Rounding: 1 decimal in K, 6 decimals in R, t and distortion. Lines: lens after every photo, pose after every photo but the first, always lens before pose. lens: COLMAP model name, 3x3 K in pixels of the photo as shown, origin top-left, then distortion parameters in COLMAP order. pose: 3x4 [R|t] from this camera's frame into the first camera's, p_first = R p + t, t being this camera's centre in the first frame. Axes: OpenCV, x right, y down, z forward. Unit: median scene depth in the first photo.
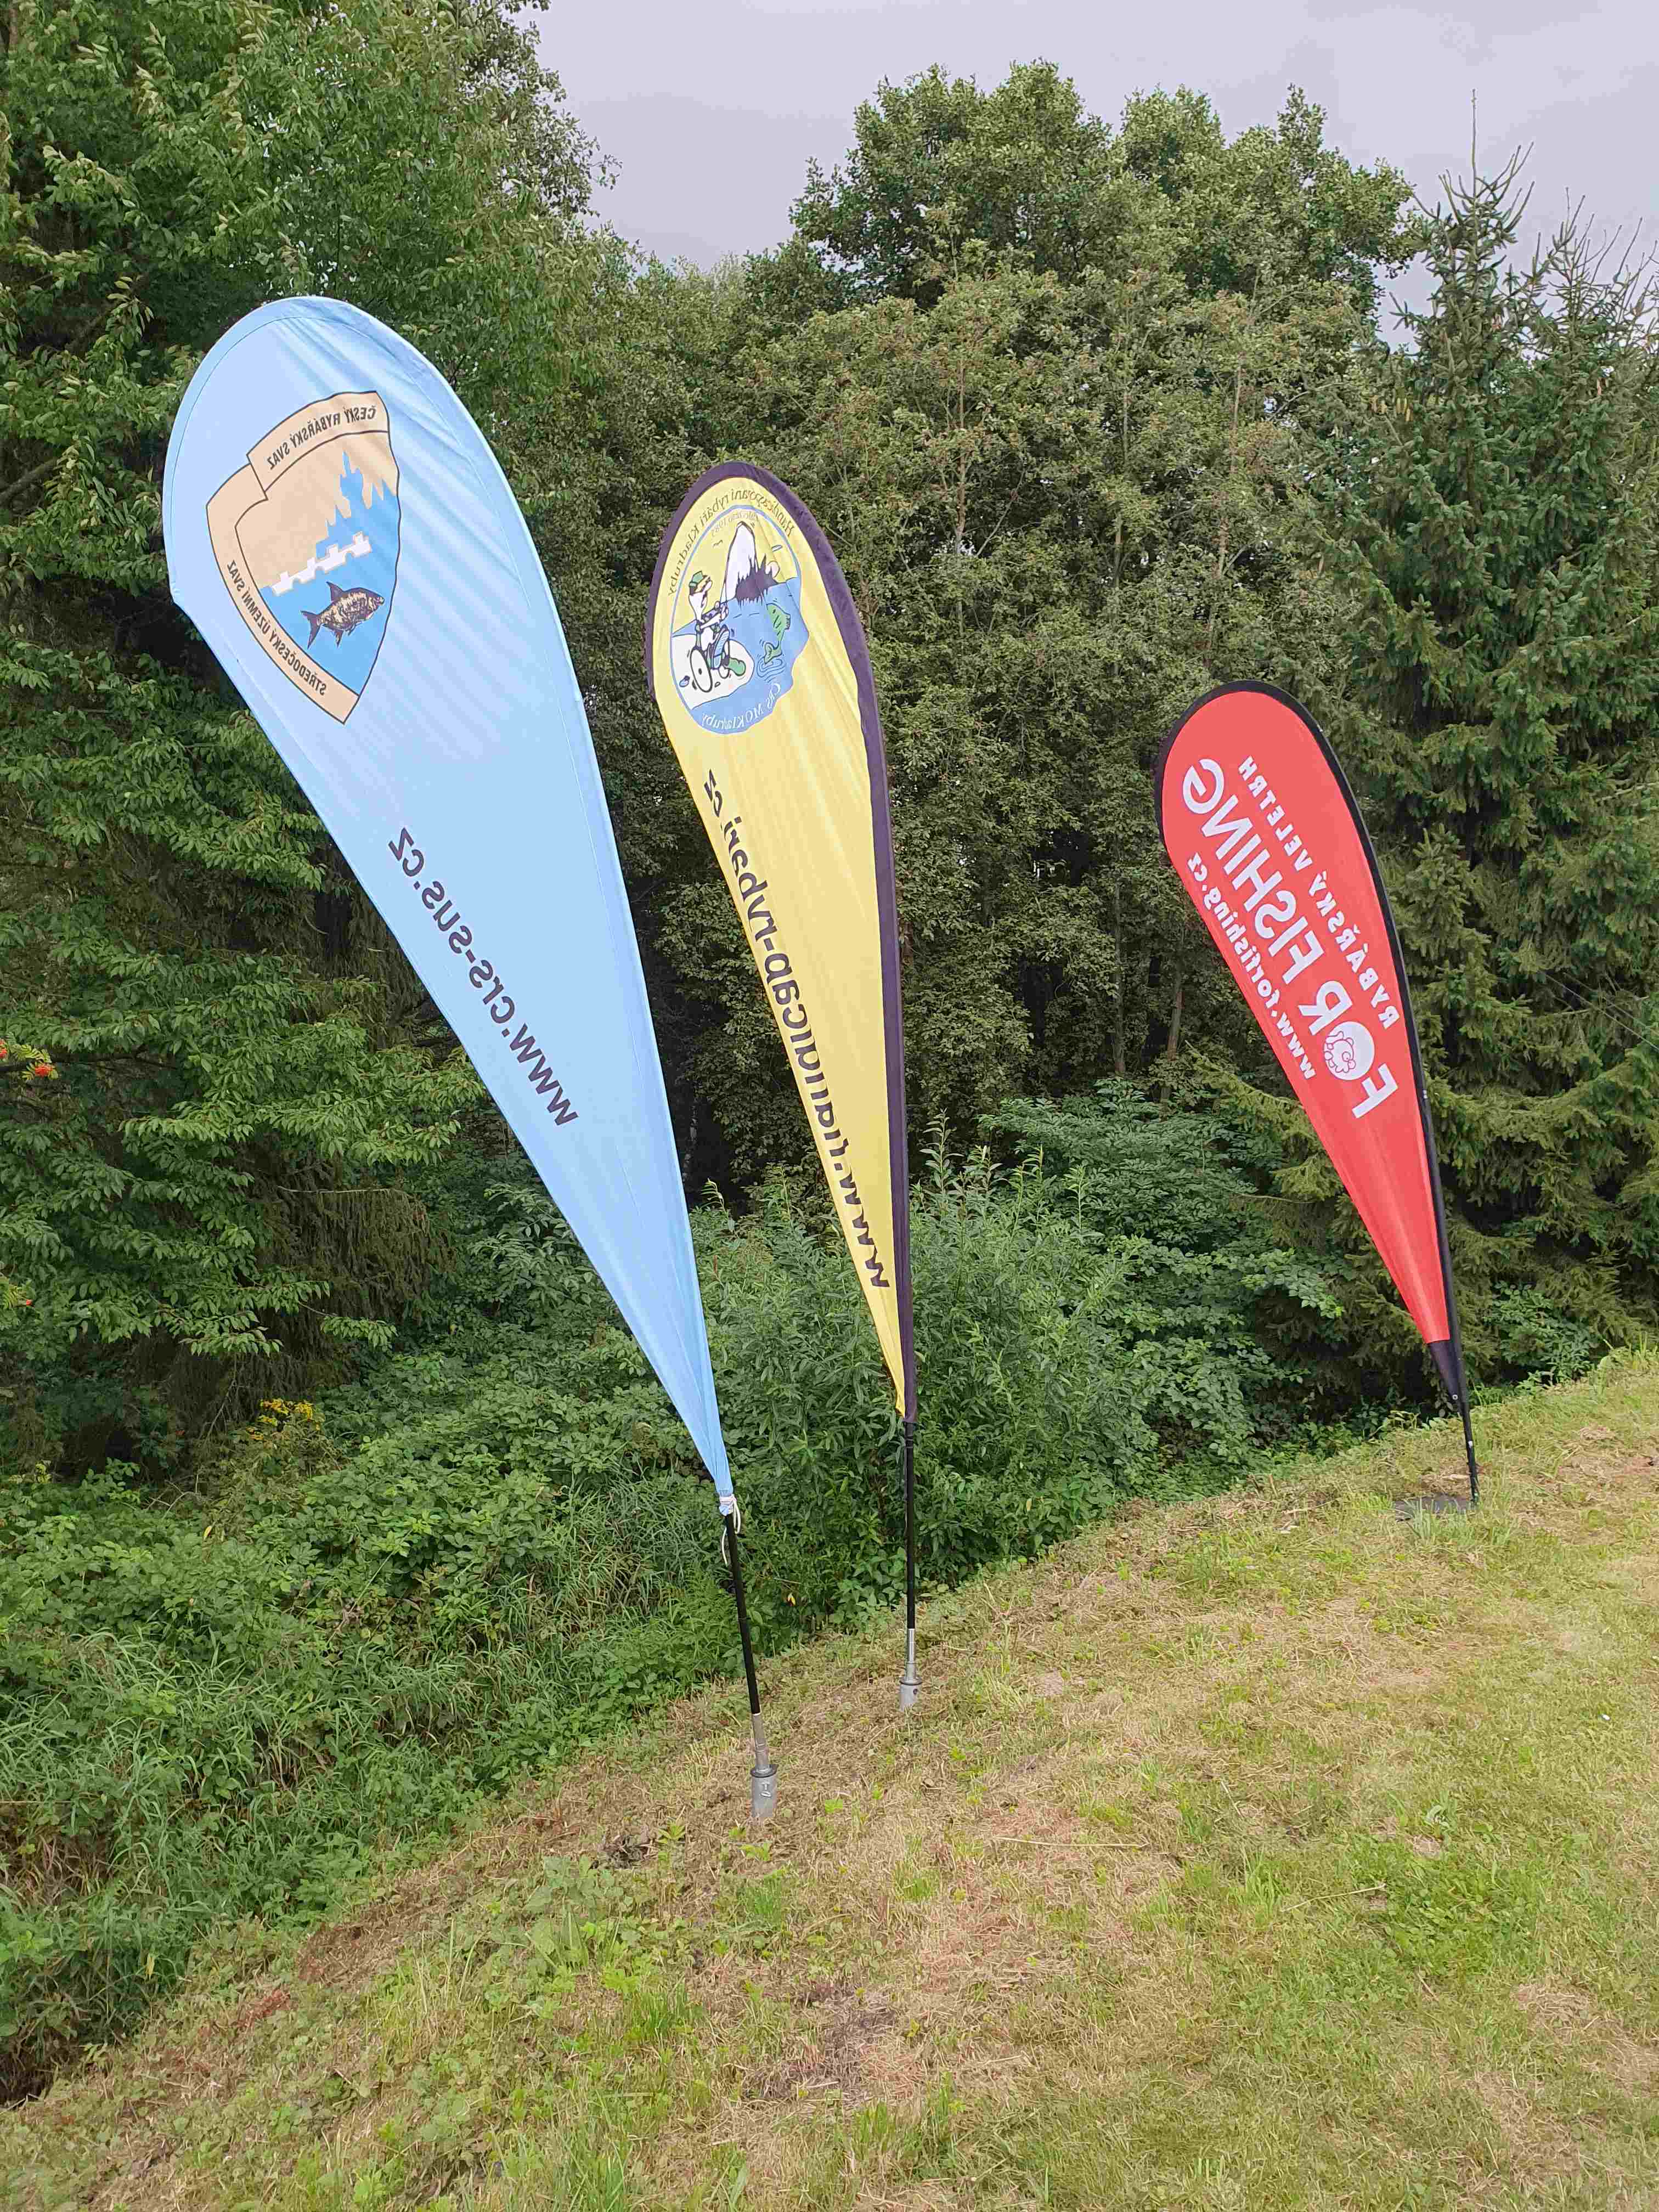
lens RADIAL K [[1657.5, 0, 829.5], [0, 1657.5, 1106.0], [0, 0, 1]] dist [-0.071766, 0.095491]
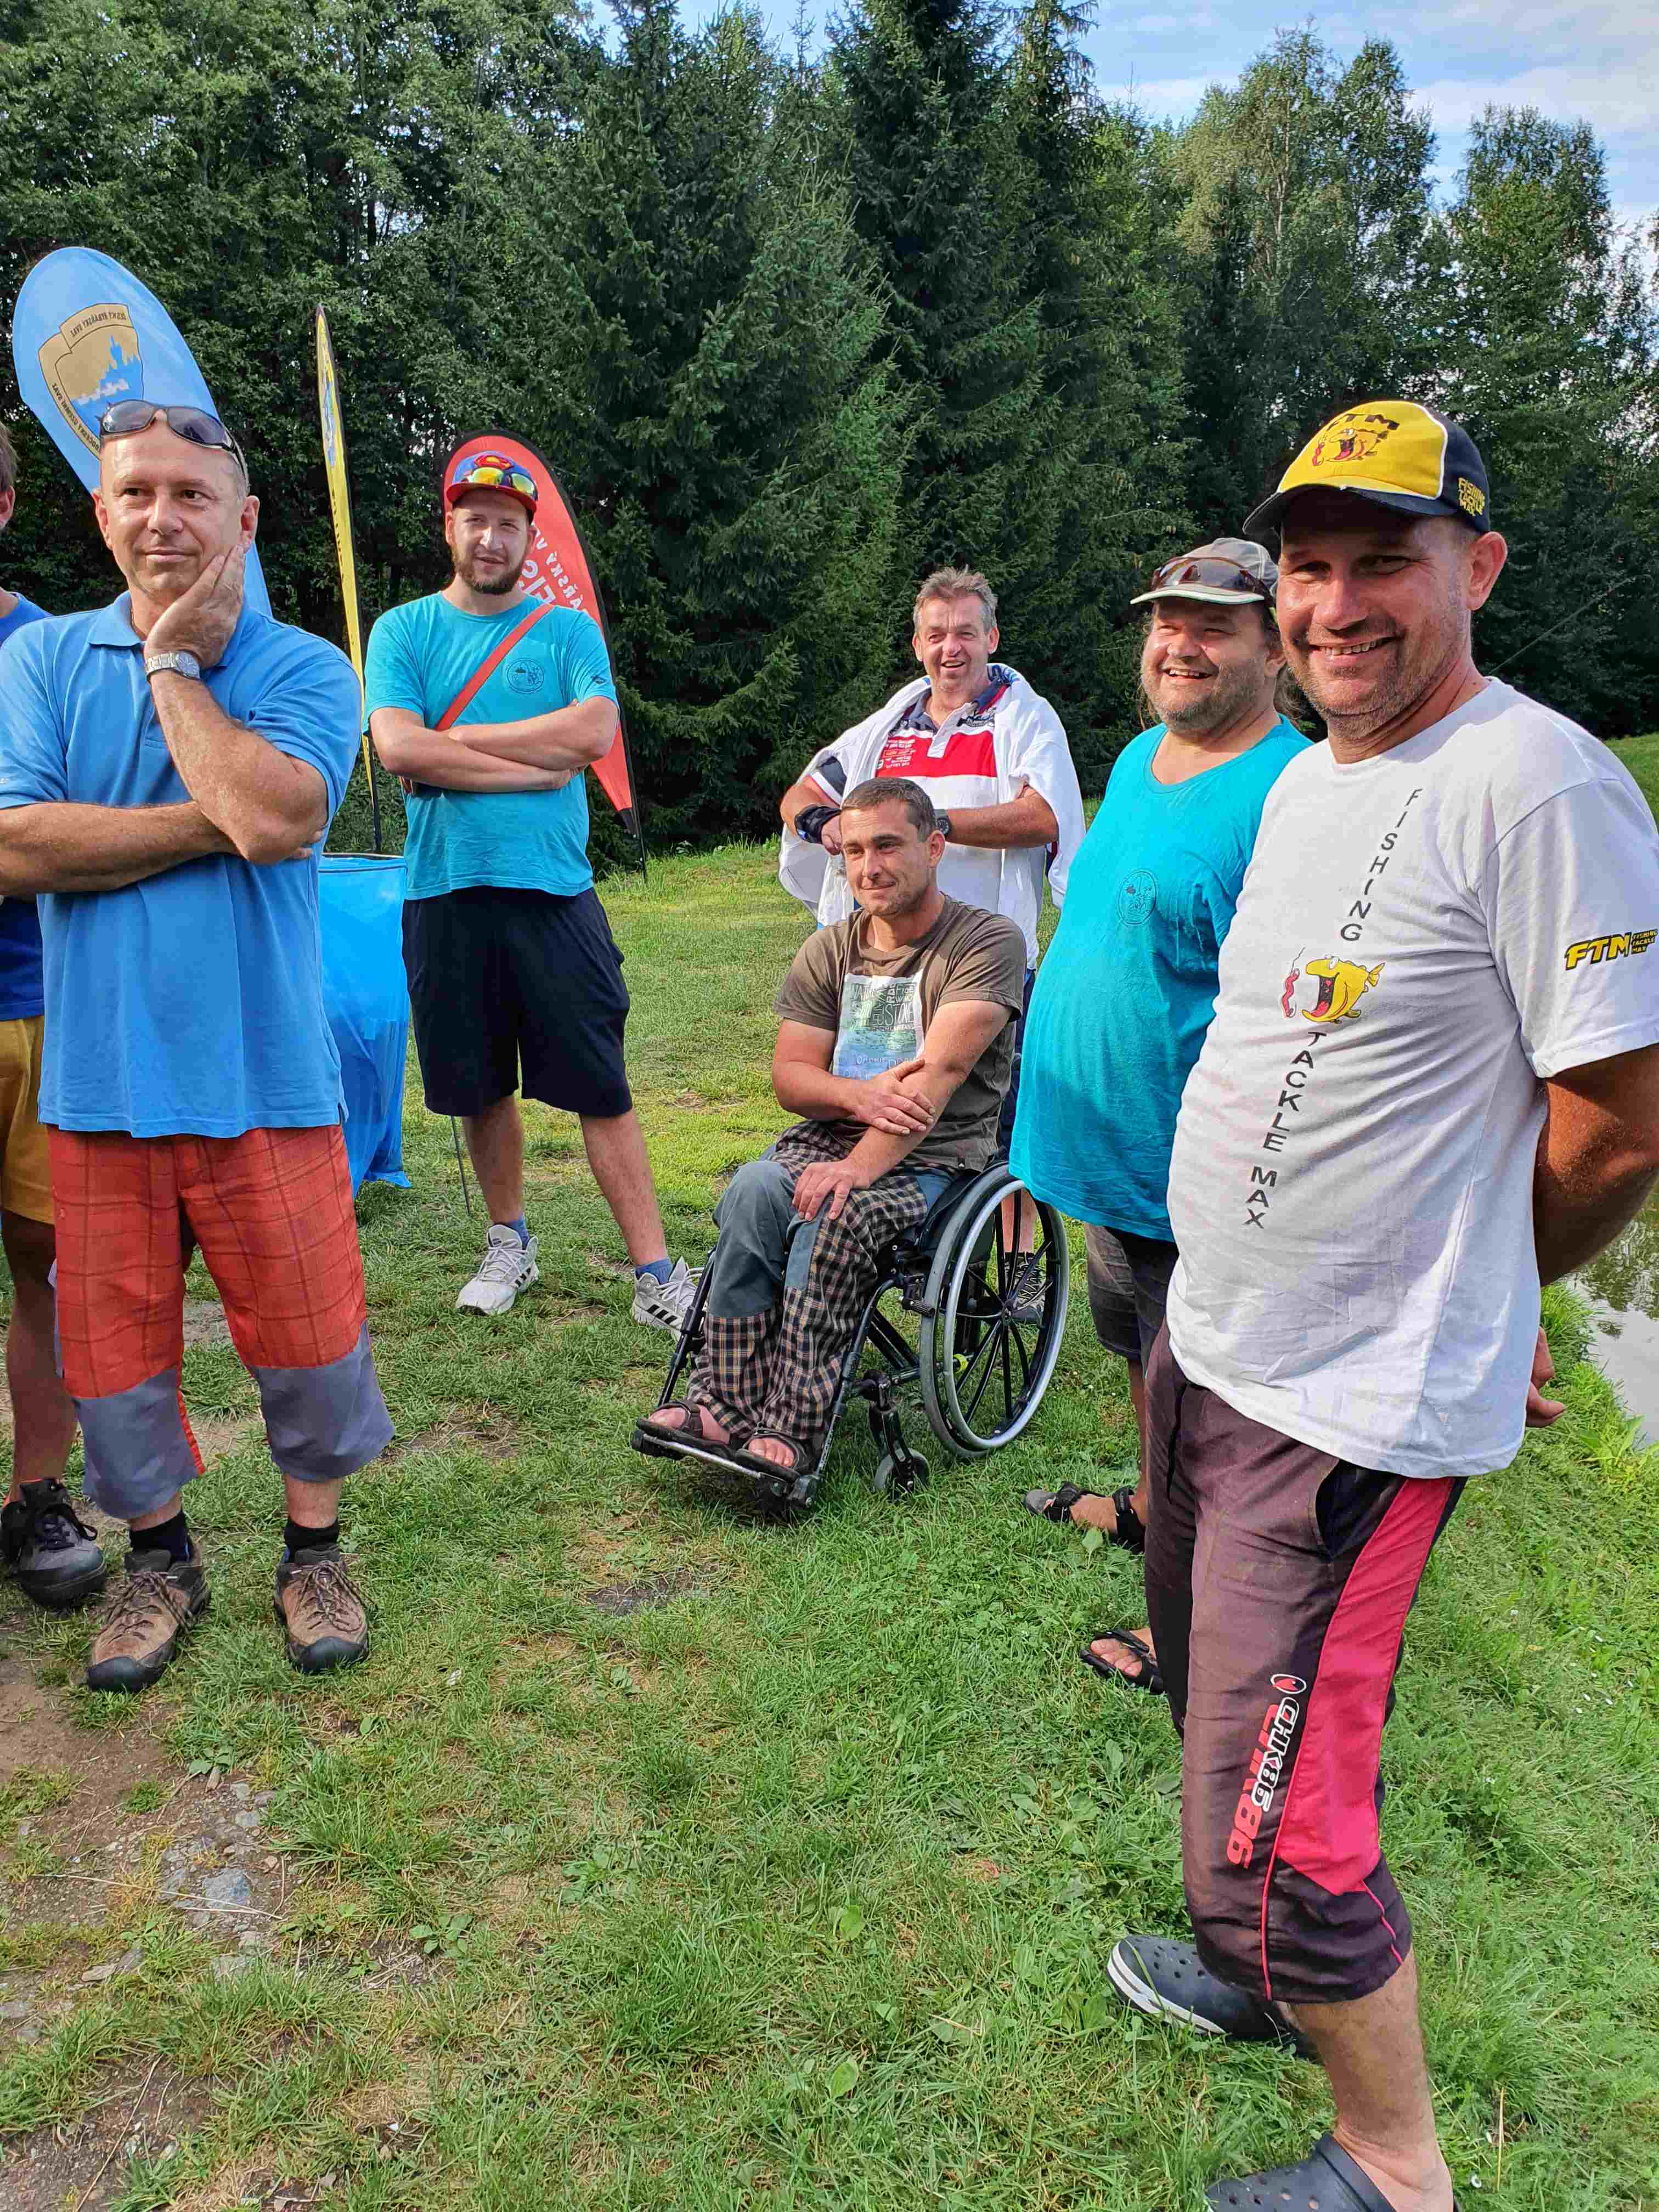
lens RADIAL K [[1657.5, 0, 829.5], [0, 1657.5, 1106.0], [0, 0, 1]] dist [-0.071766, 0.095491]
pose [[0.893899, -0.078889, 0.441272, -0.116102], [-0.020705, 0.976076, 0.216442, 0.021745], [-0.447790, -0.202613, 0.870880, -0.347404]]
